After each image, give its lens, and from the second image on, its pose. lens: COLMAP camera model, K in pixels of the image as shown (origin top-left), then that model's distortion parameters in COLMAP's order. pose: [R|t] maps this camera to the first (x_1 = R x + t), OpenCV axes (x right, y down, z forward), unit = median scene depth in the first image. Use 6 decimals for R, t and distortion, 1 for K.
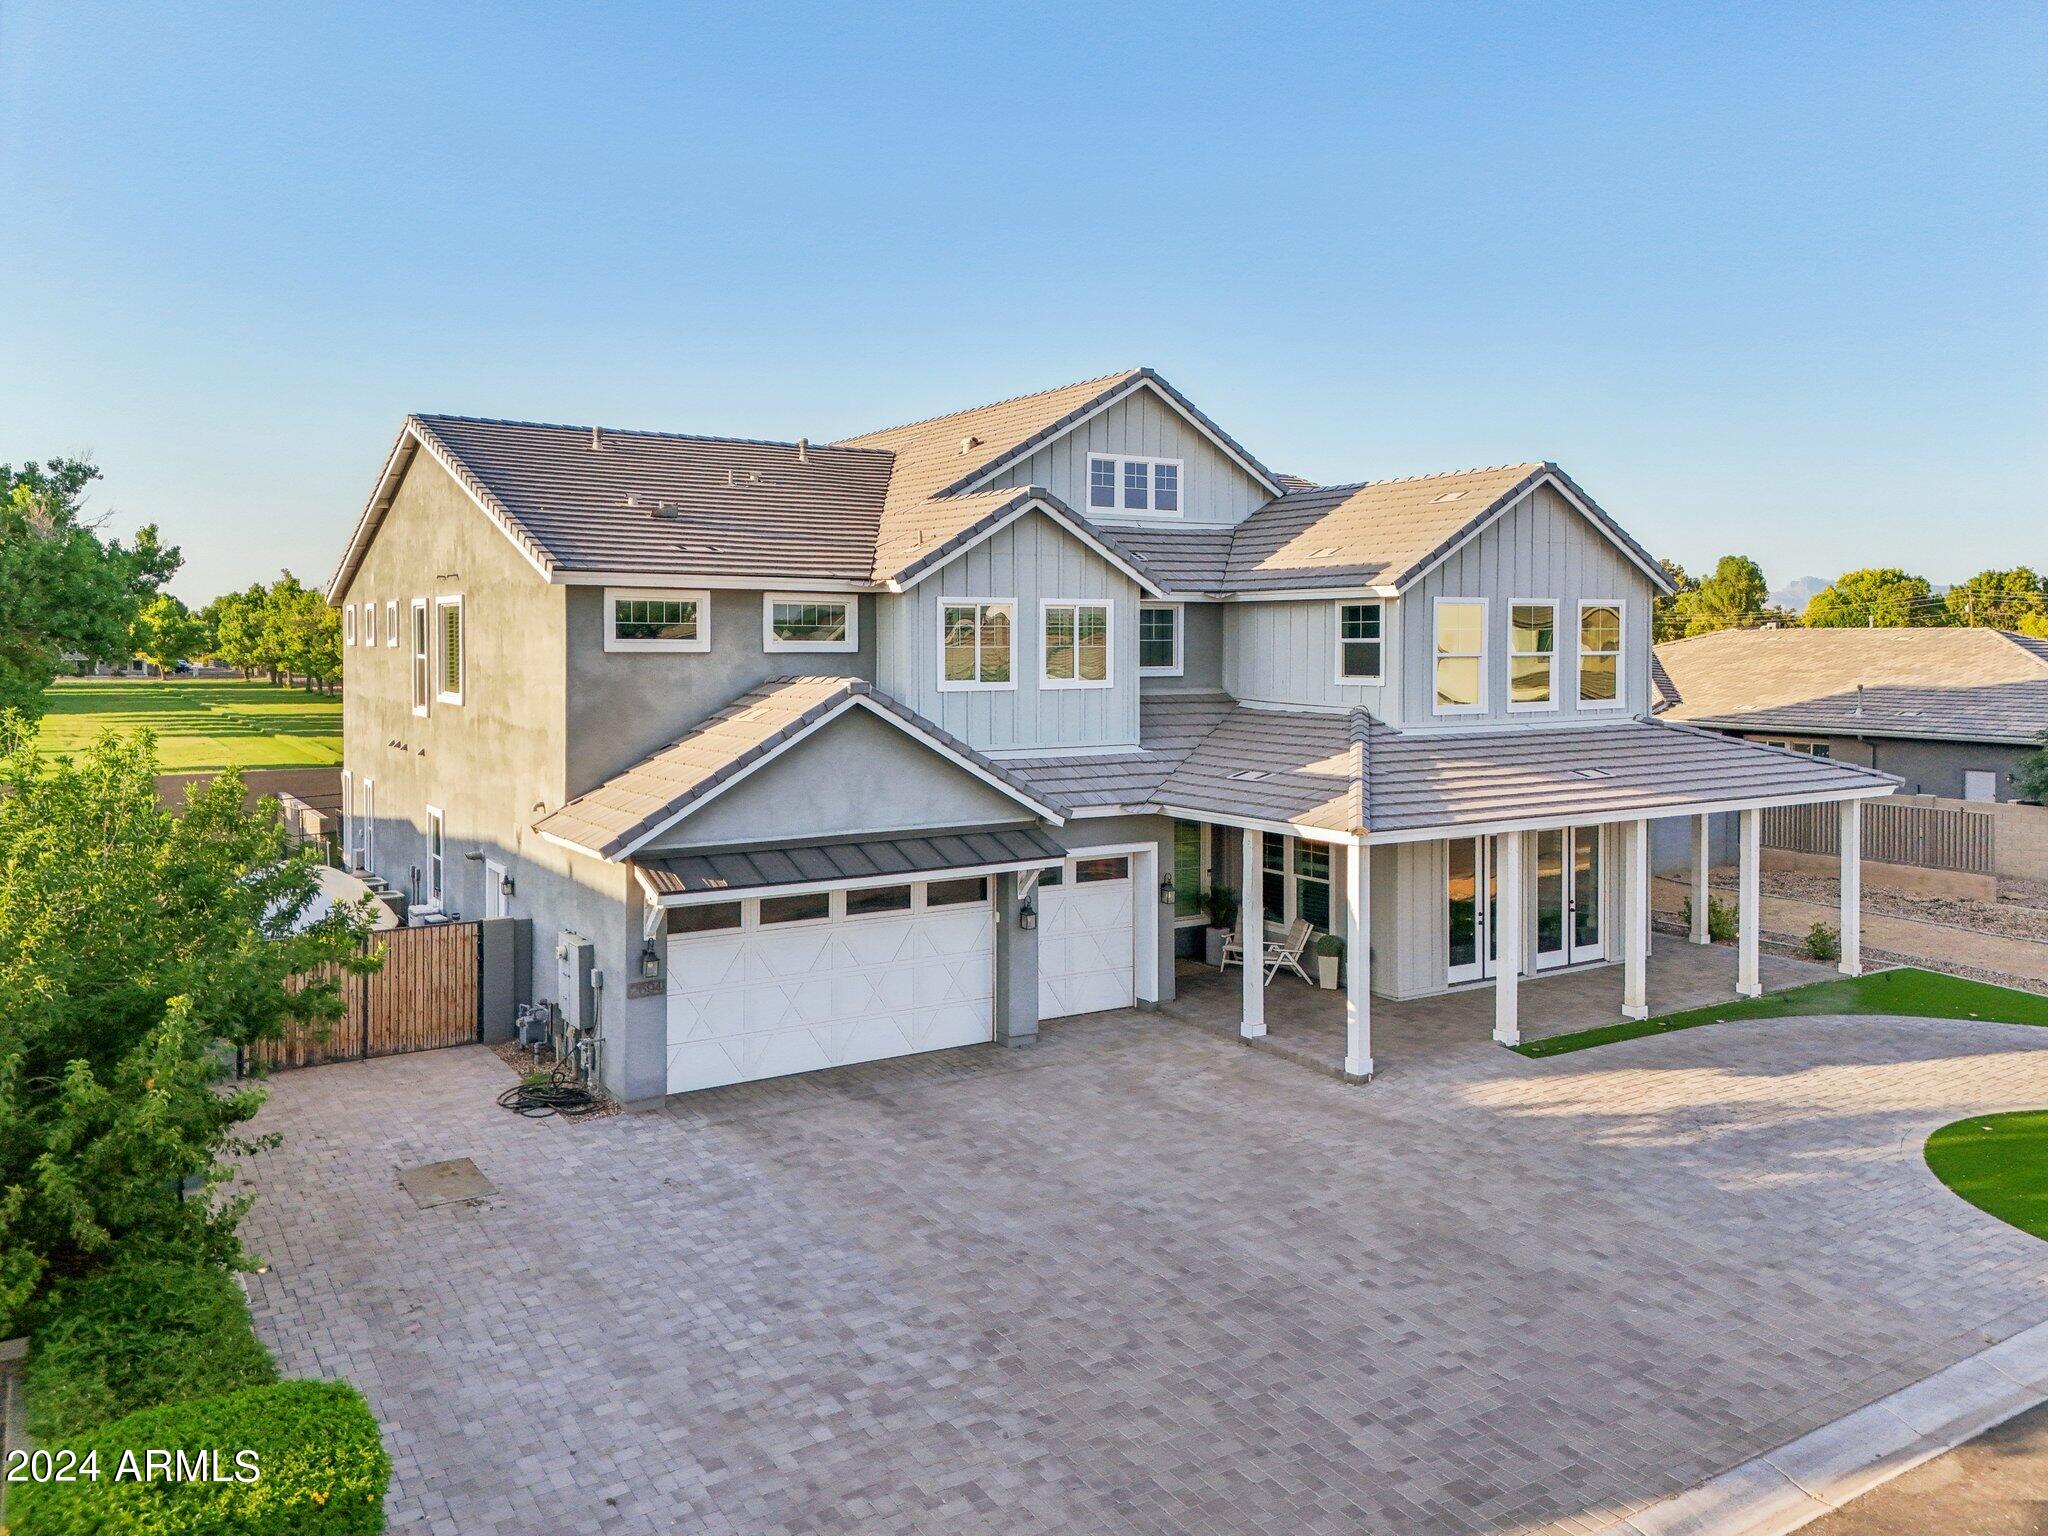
lens RADIAL K [[1538.4, 0, 1020.9], [0, 1538.4, 673.1], [0, 0, 1]] dist [0.072273, -0.067993]
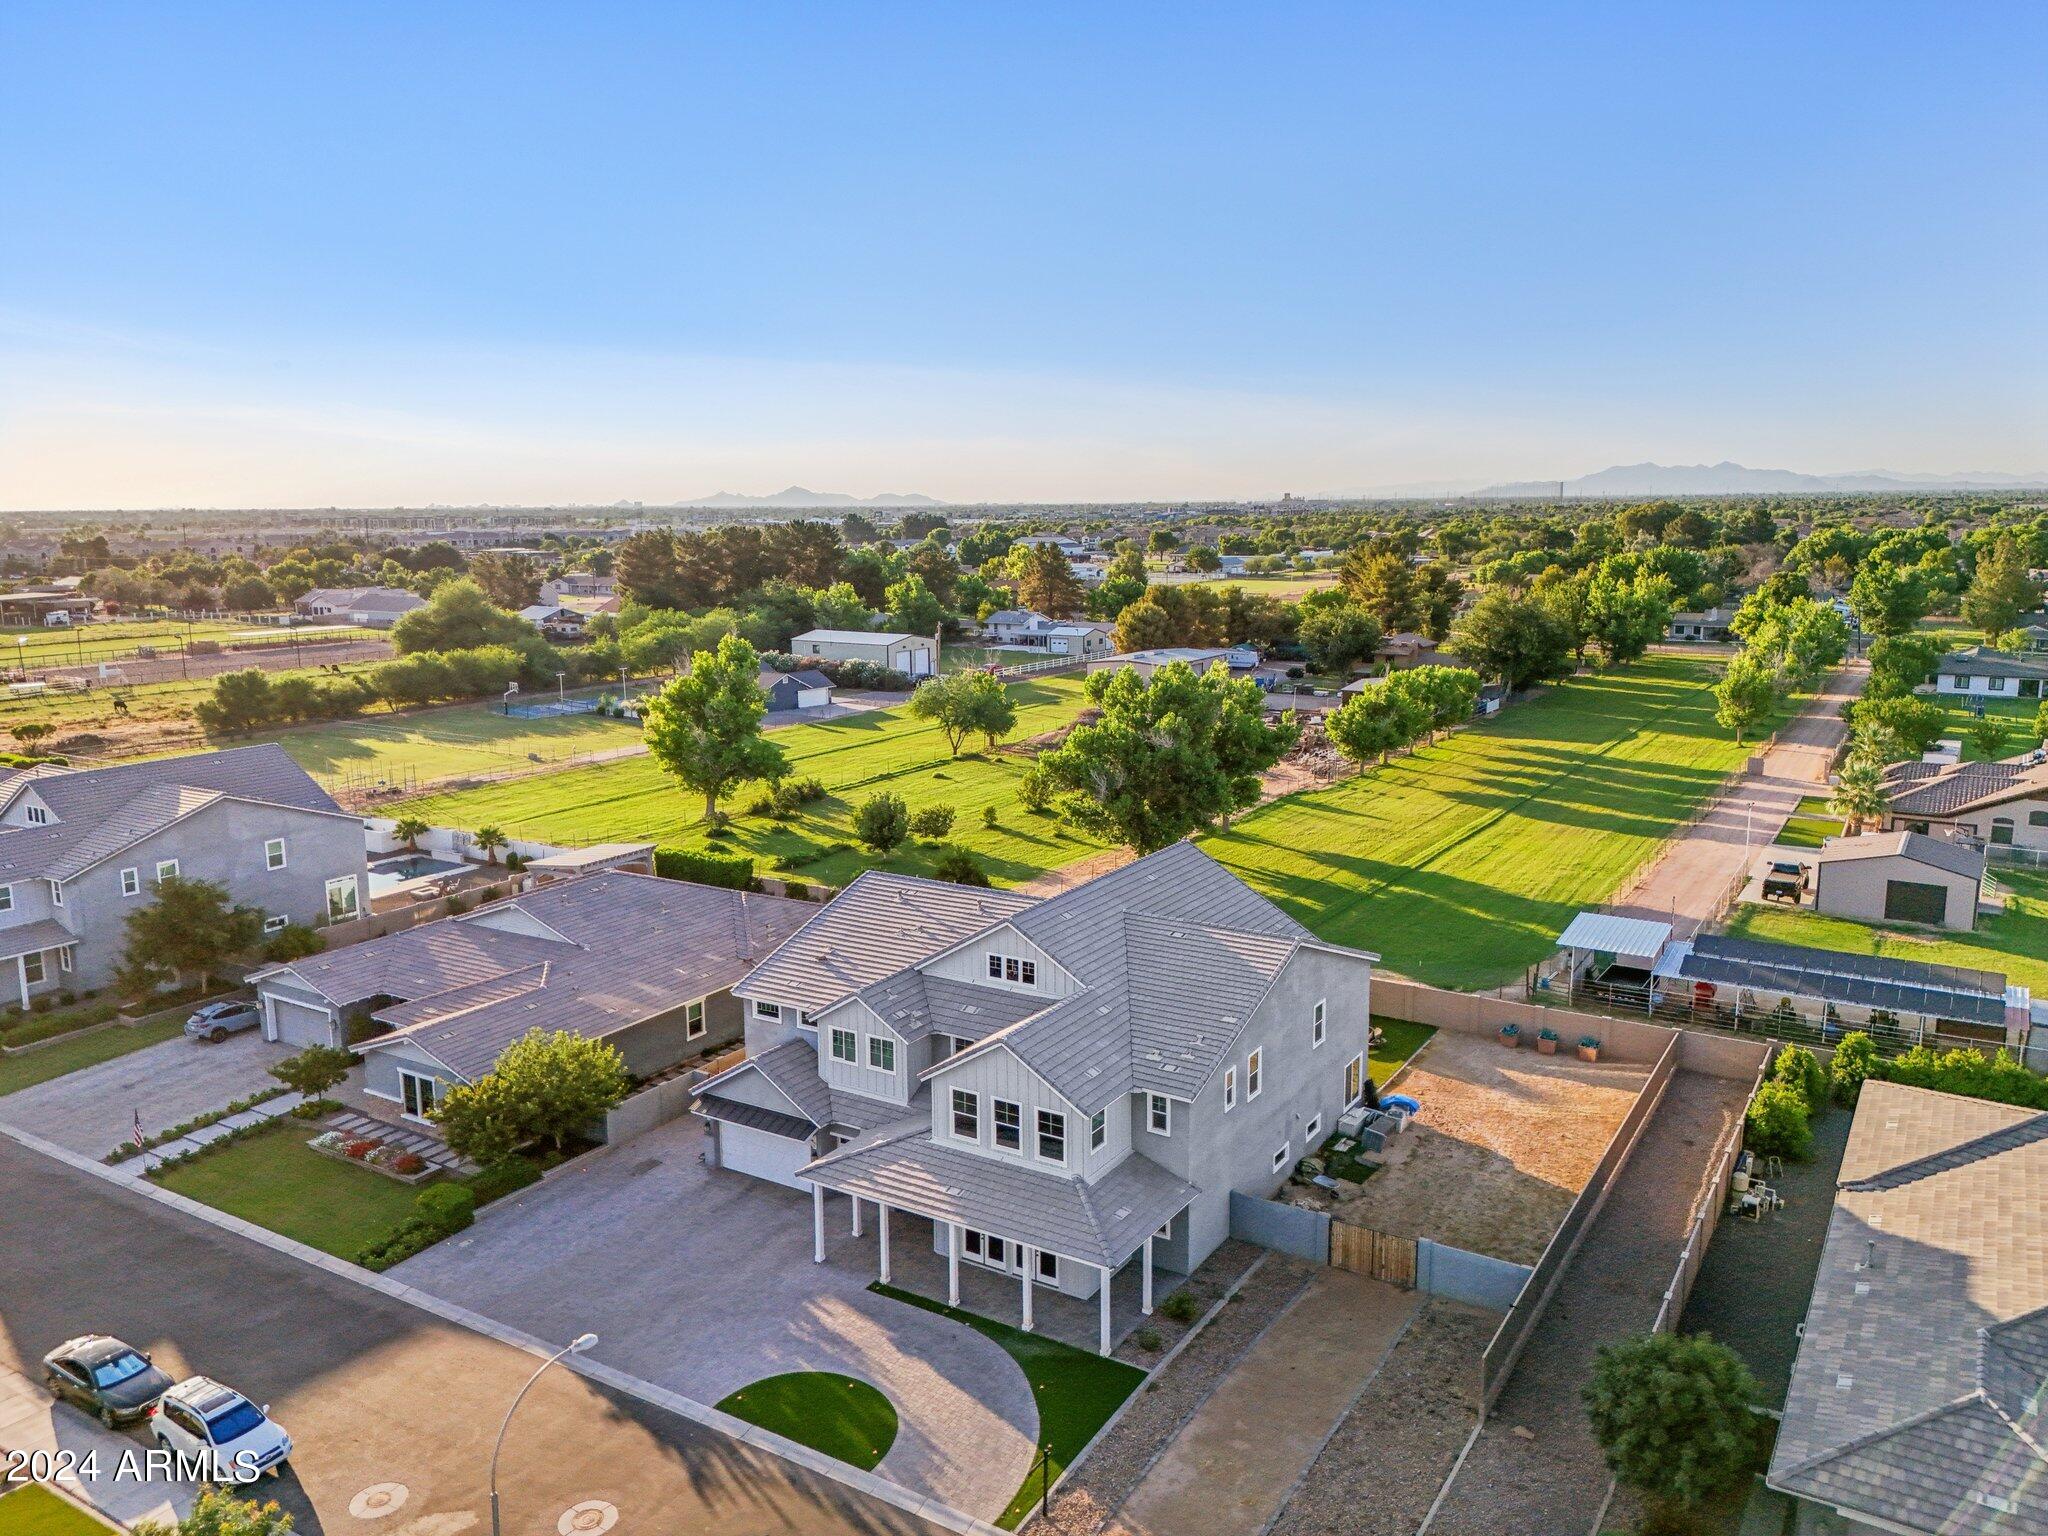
lens RADIAL K [[1513.0, 0, 1024.0], [0, 1513.0, 768.0], [0, 0, 1]] dist [0.072547, -0.075992]
pose [[0.430097, 0.152736, -0.889769, 2.431990], [-0.013322, 0.986551, 0.162910, -0.950476], [0.902684, -0.058213, 0.426347, 0.243457]]
